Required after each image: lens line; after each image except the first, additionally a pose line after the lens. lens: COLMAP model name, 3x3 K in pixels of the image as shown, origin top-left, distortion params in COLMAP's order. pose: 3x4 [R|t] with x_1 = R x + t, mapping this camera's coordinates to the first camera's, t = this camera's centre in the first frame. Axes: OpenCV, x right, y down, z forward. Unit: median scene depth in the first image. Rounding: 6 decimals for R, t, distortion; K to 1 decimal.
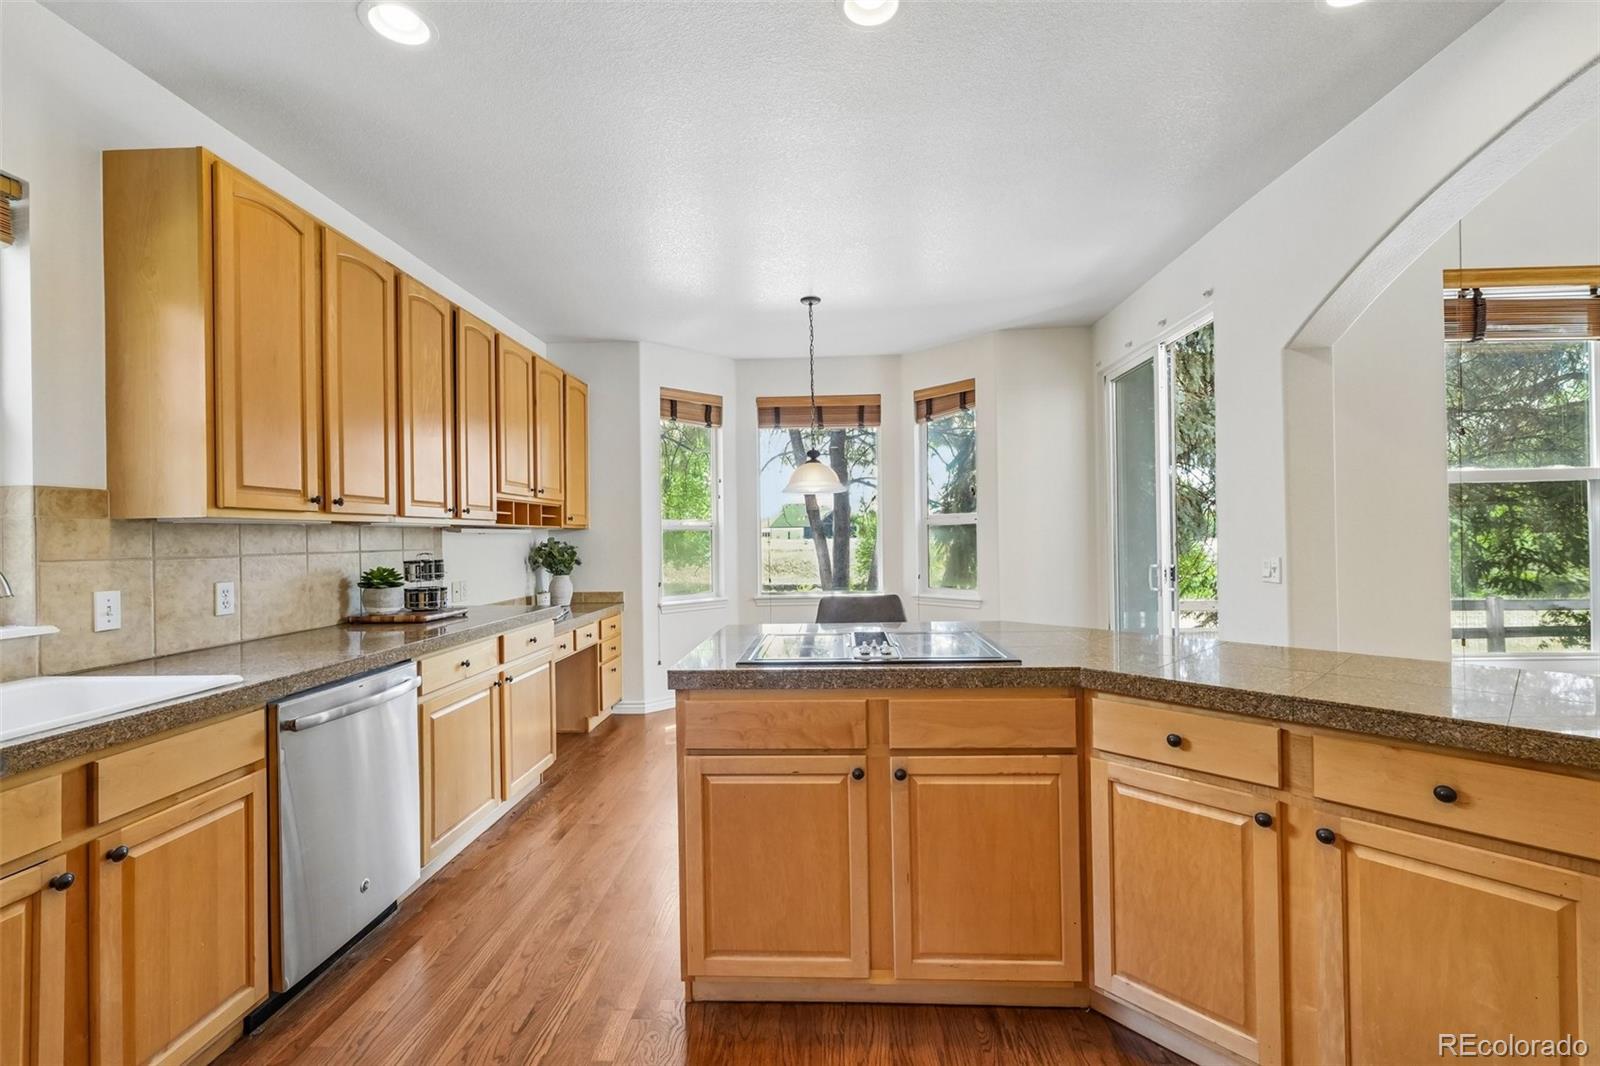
lens RADIAL K [[689.4, 0, 799.2], [0, 689.4, 529.6], [0, 0, 1]] dist [-0.004010, 0.004314]
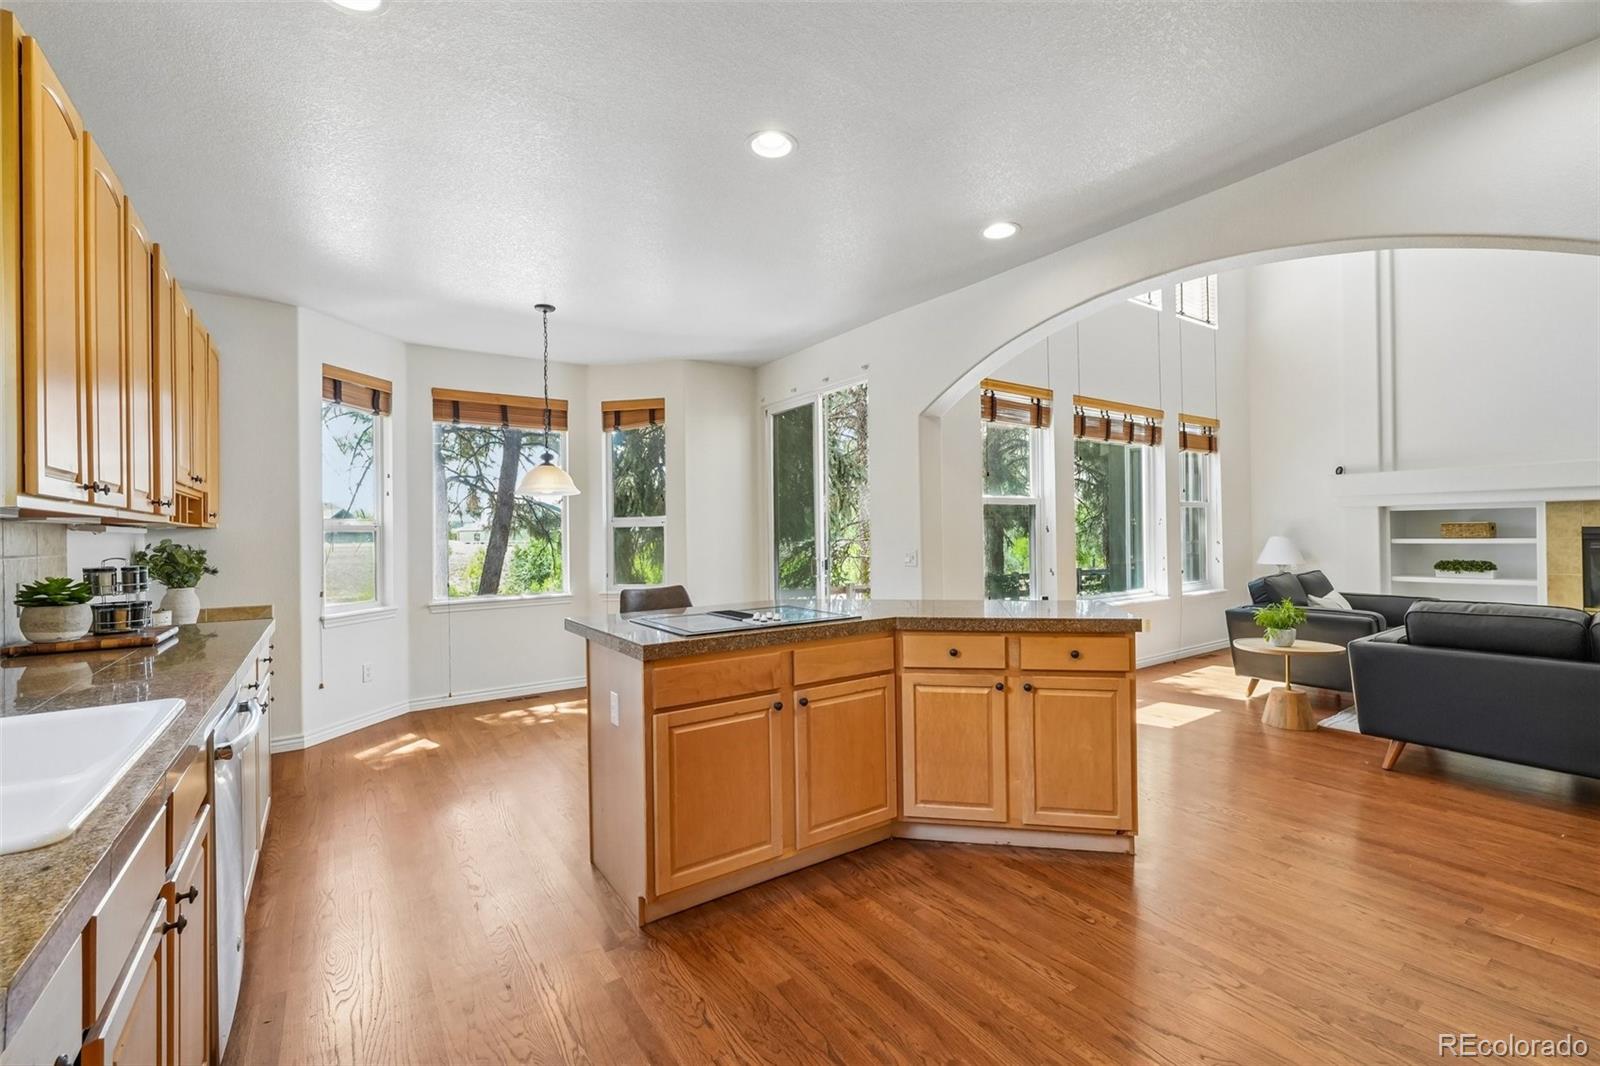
lens RADIAL K [[689.4, 0, 805.3], [0, 689.4, 526.8], [0, 0, 1]] dist [-0.004010, 0.004314]
pose [[0.794022, 0.007698, 0.607841, -0.429684], [-0.002152, 0.999949, -0.009853, 0.005910], [-0.607886, 0.006516, 0.793998, -0.076137]]
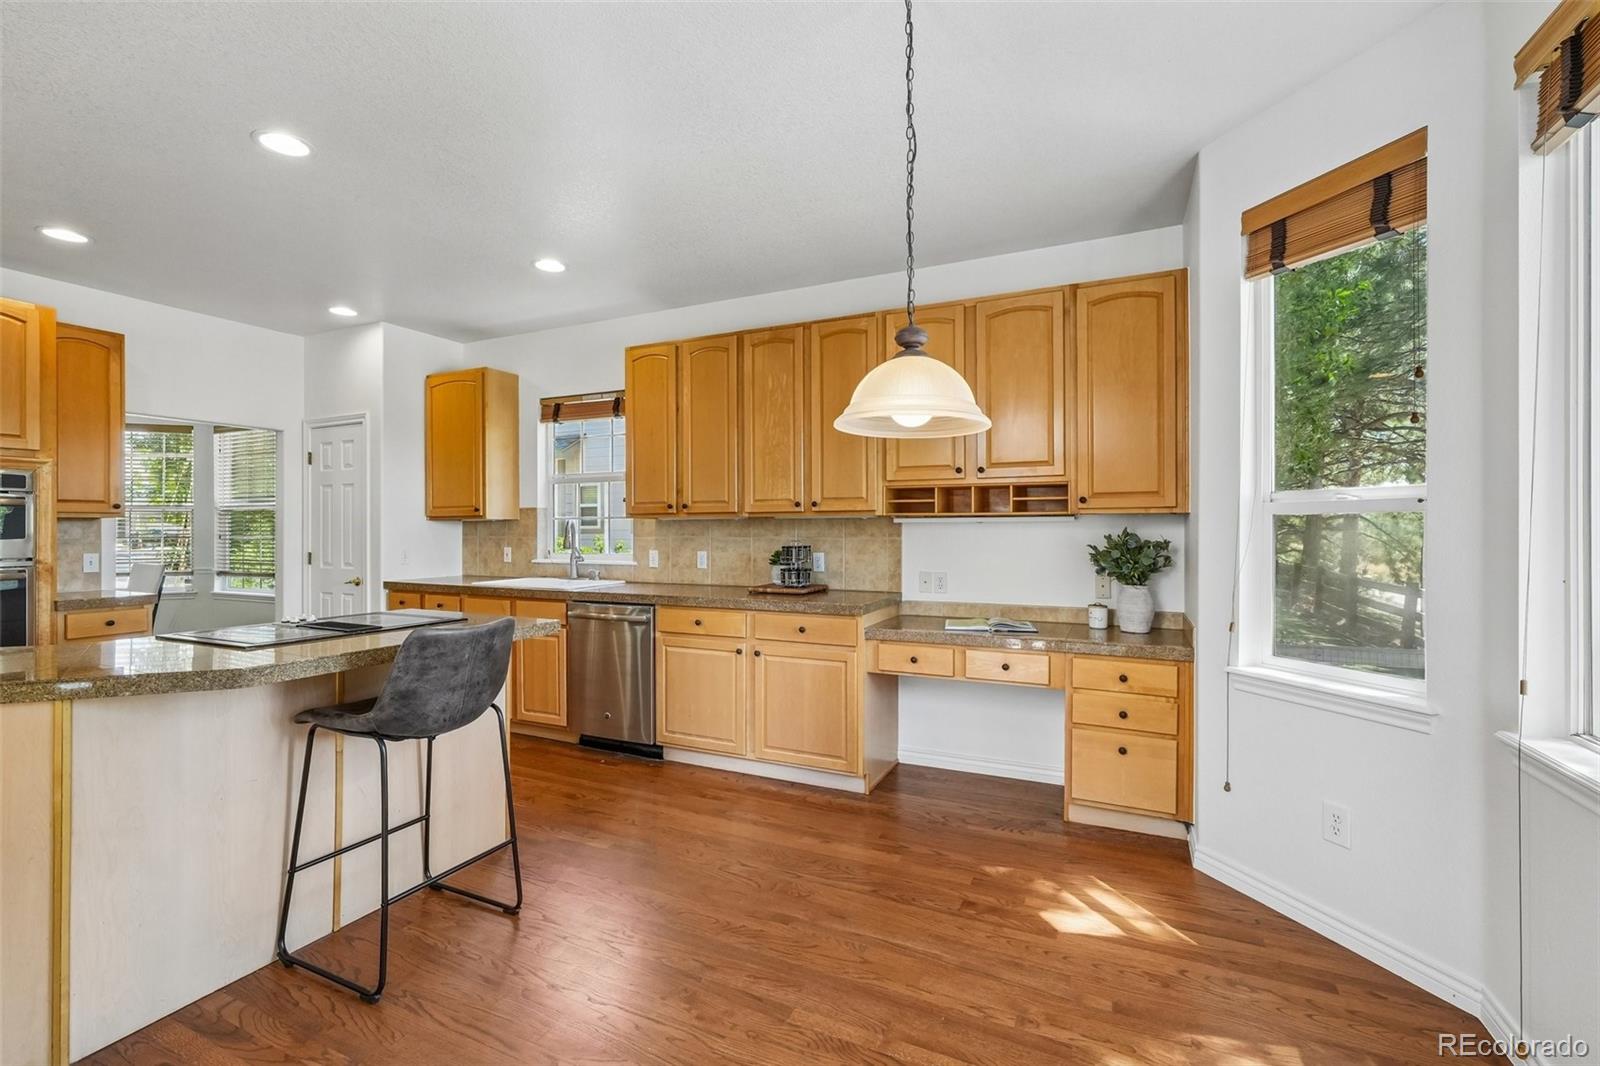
lens RADIAL K [[689.4, 0, 794.9], [0, 689.4, 529.7], [0, 0, 1]] dist [-0.004010, 0.004314]
pose [[-0.385406, 0.015853, -0.922611, 0.638090], [0.015598, 0.999821, 0.010664, 0.001924], [0.922615, -0.010280, -0.385584, 1.585967]]
